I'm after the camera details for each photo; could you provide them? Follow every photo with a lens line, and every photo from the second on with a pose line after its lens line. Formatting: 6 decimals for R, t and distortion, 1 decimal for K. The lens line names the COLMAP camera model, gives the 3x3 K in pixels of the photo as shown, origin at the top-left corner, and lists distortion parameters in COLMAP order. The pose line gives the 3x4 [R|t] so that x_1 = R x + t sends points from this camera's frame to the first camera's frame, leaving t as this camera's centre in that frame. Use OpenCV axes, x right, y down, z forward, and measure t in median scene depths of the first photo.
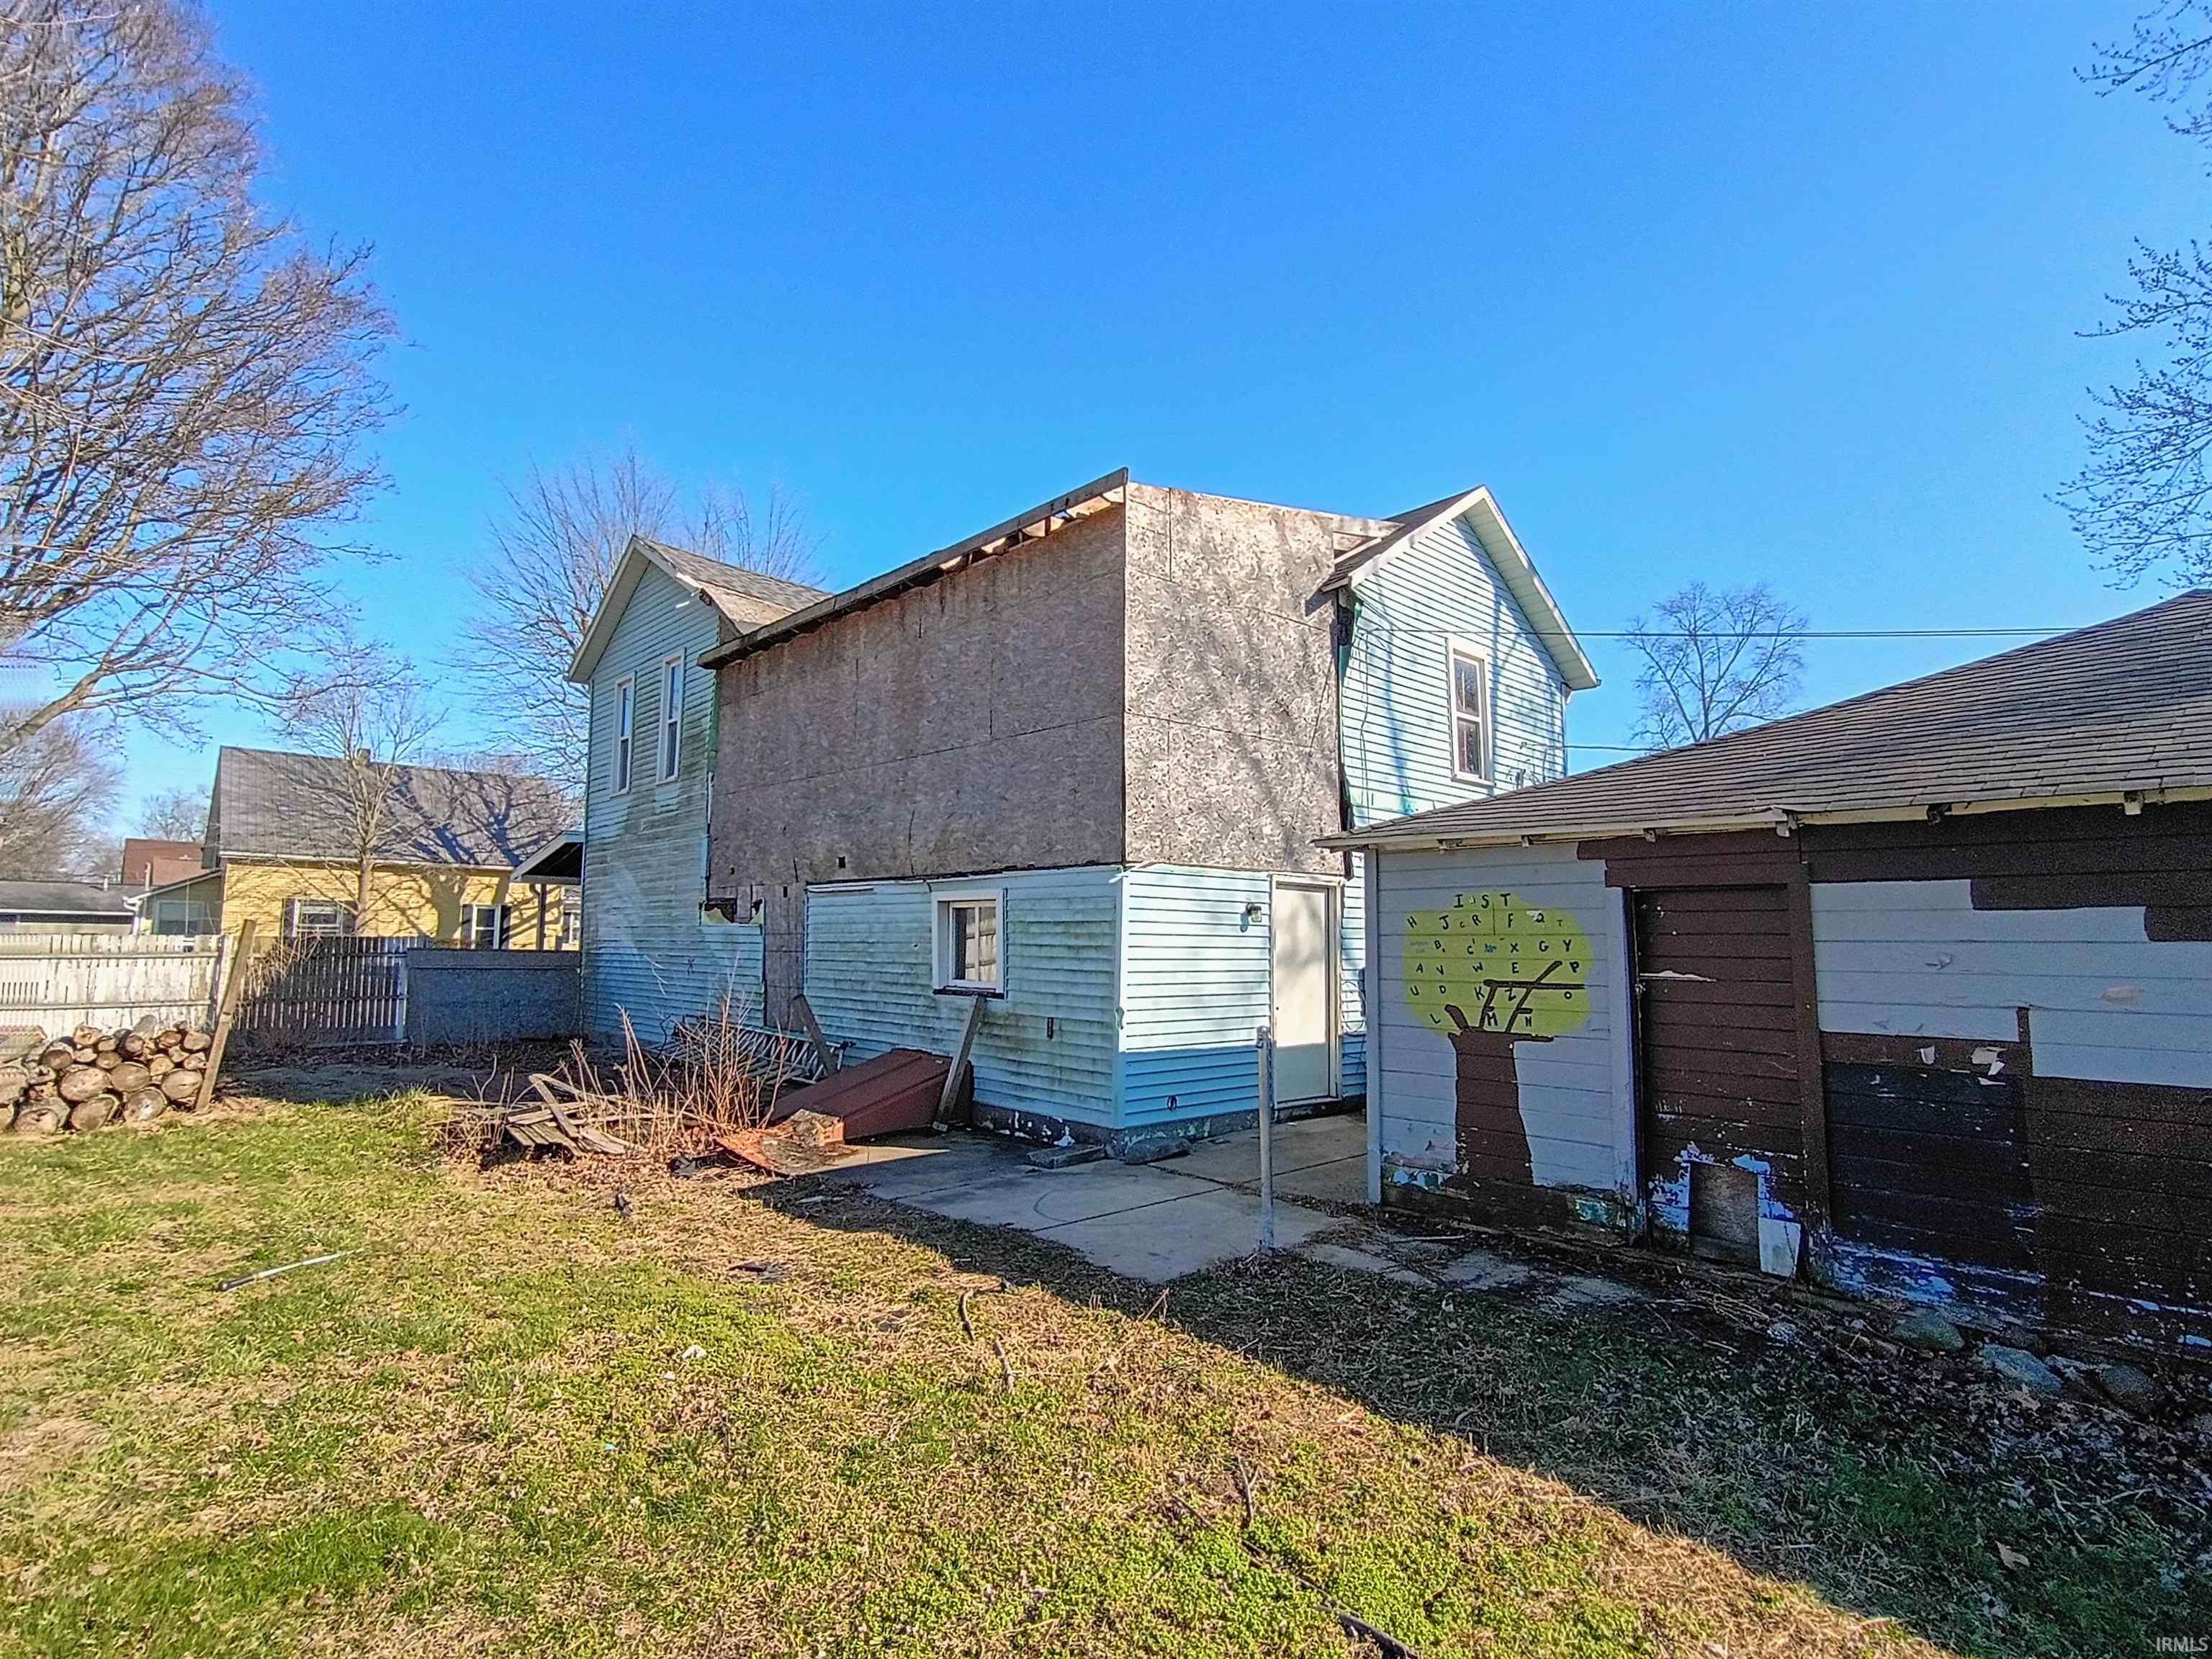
lens RADIAL K [[1013.1, 0, 1103.6], [0, 1013.1, 822.1], [0, 0, 1]] dist [-0.012444, 0.005115]
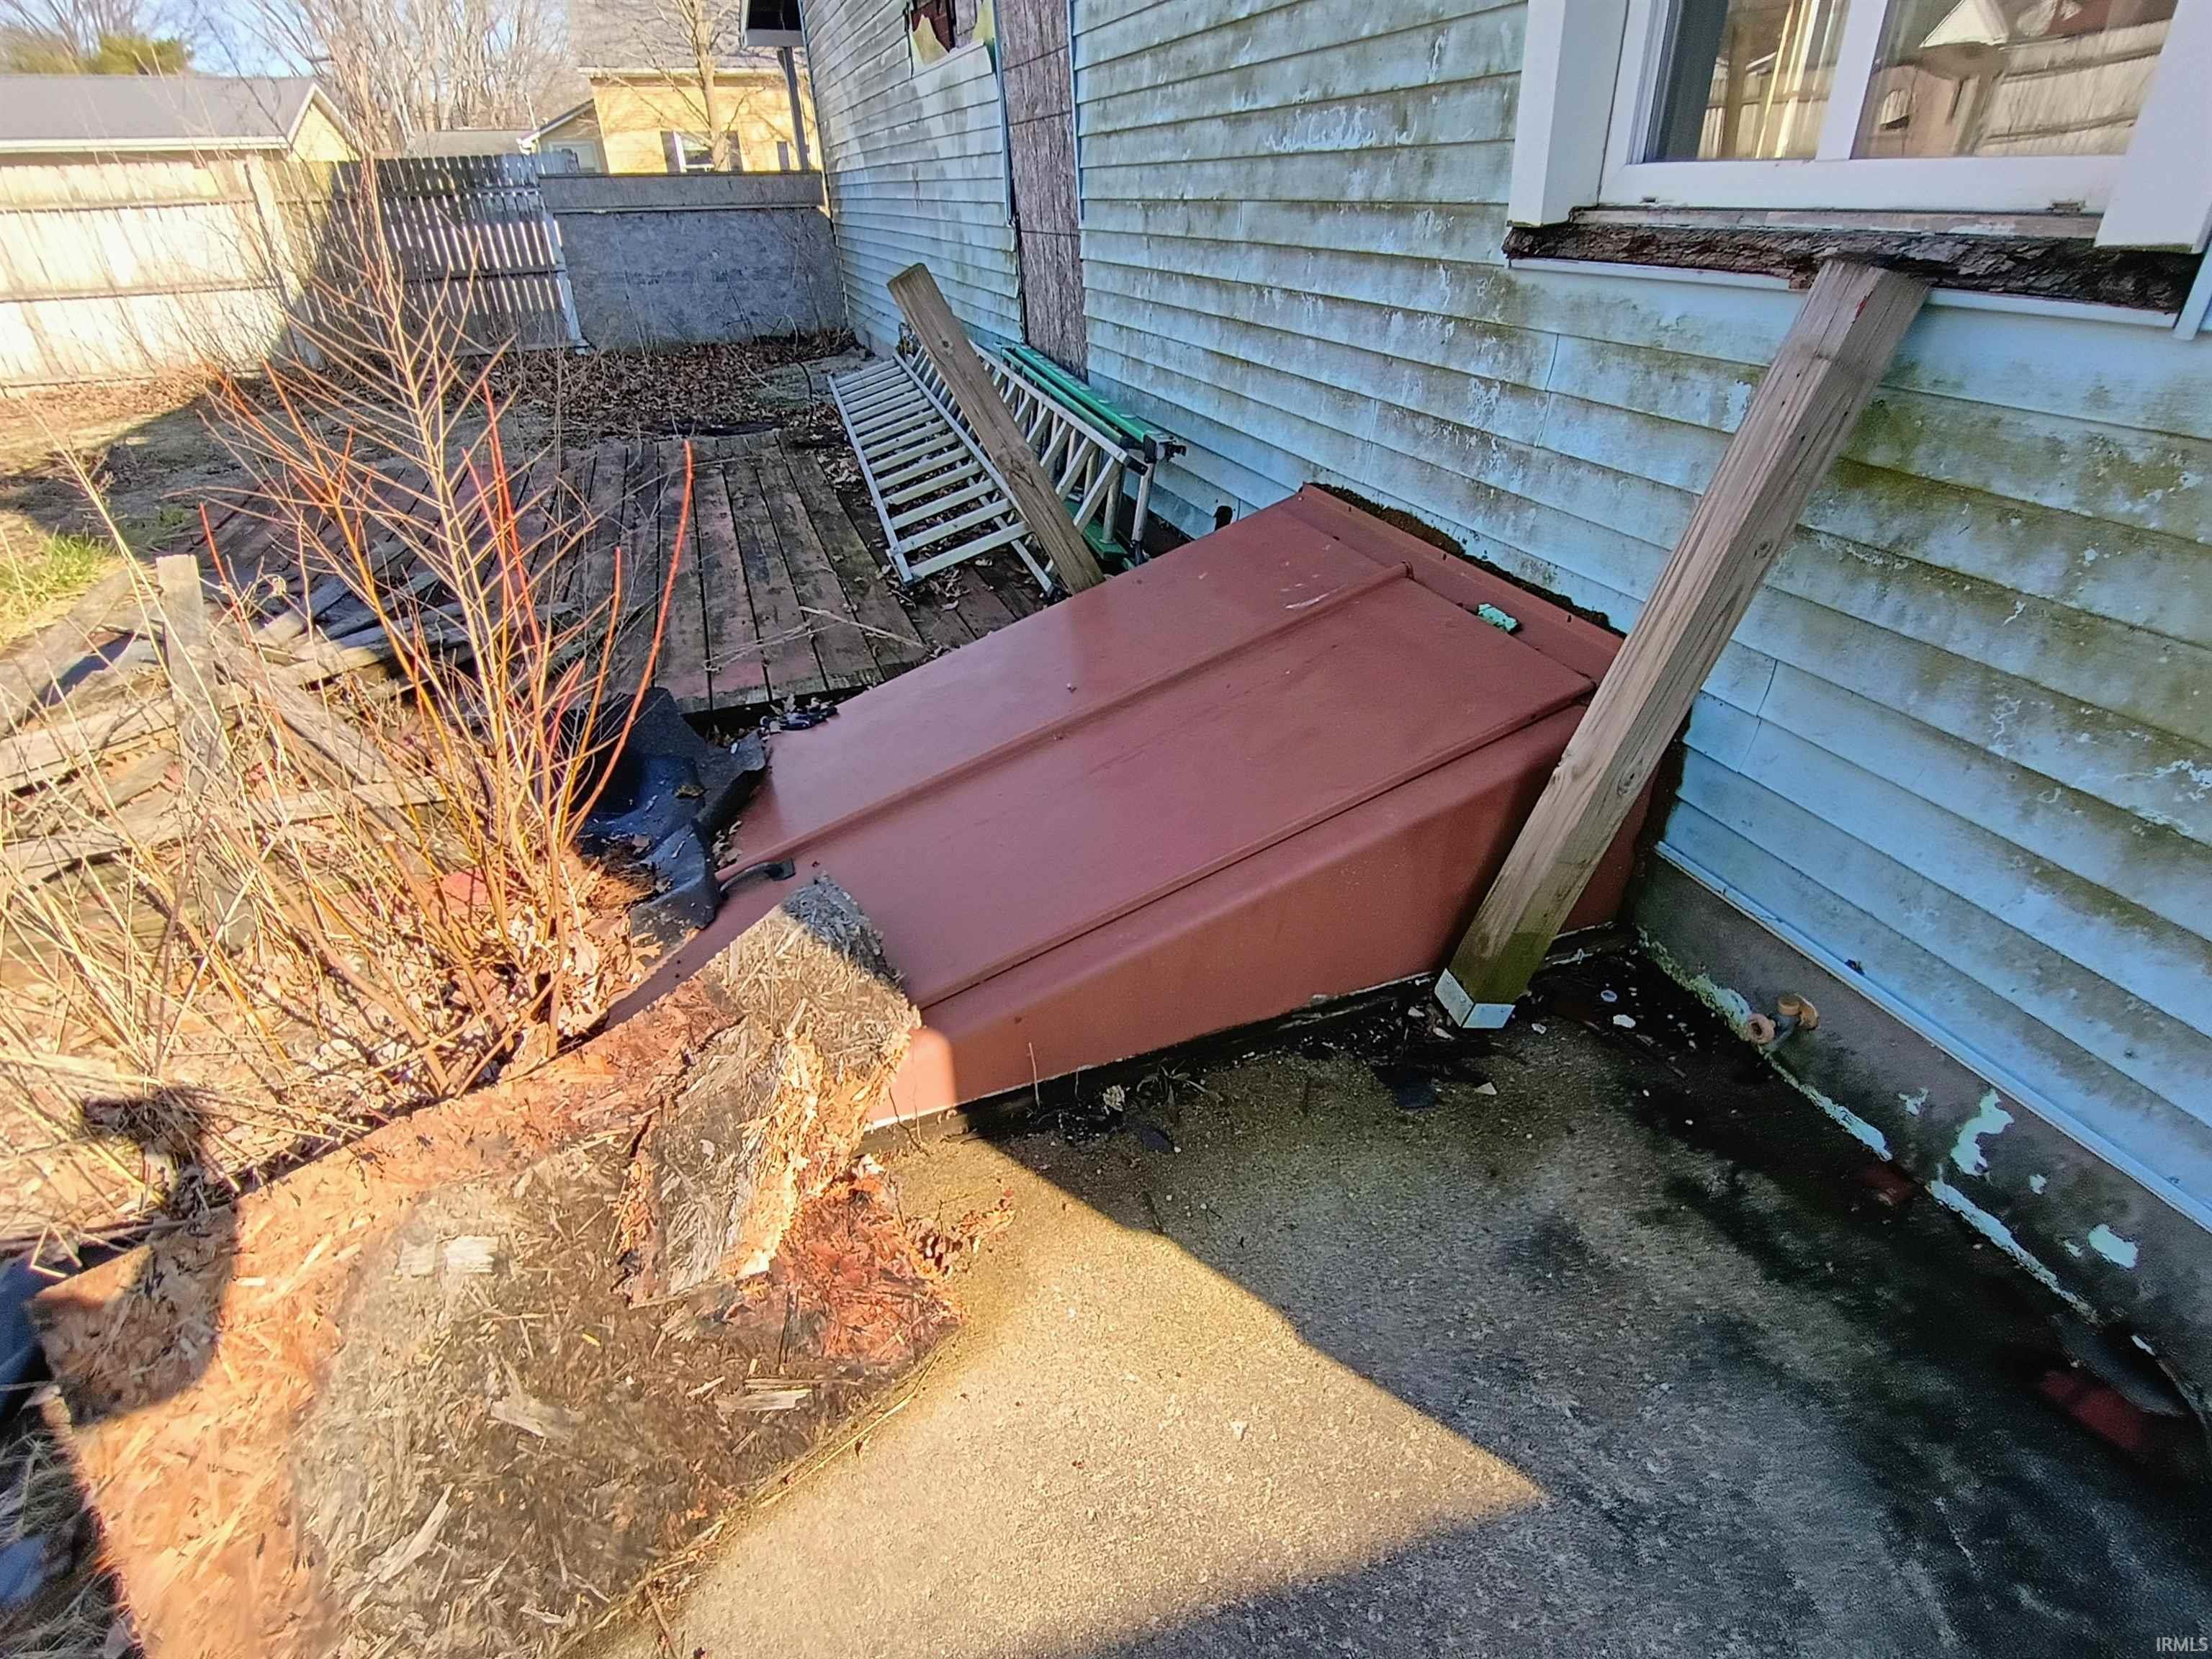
lens RADIAL K [[1080.6, 0, 1098.2], [0, 1080.6, 822.5], [0, 0, 1]] dist [-0.005268, -0.000074]
pose [[0.905892, 0.191797, -0.377589, -0.136918], [0.078677, 0.799838, 0.595037, 0.124852], [0.416137, -0.568747, 0.709477, 0.741956]]
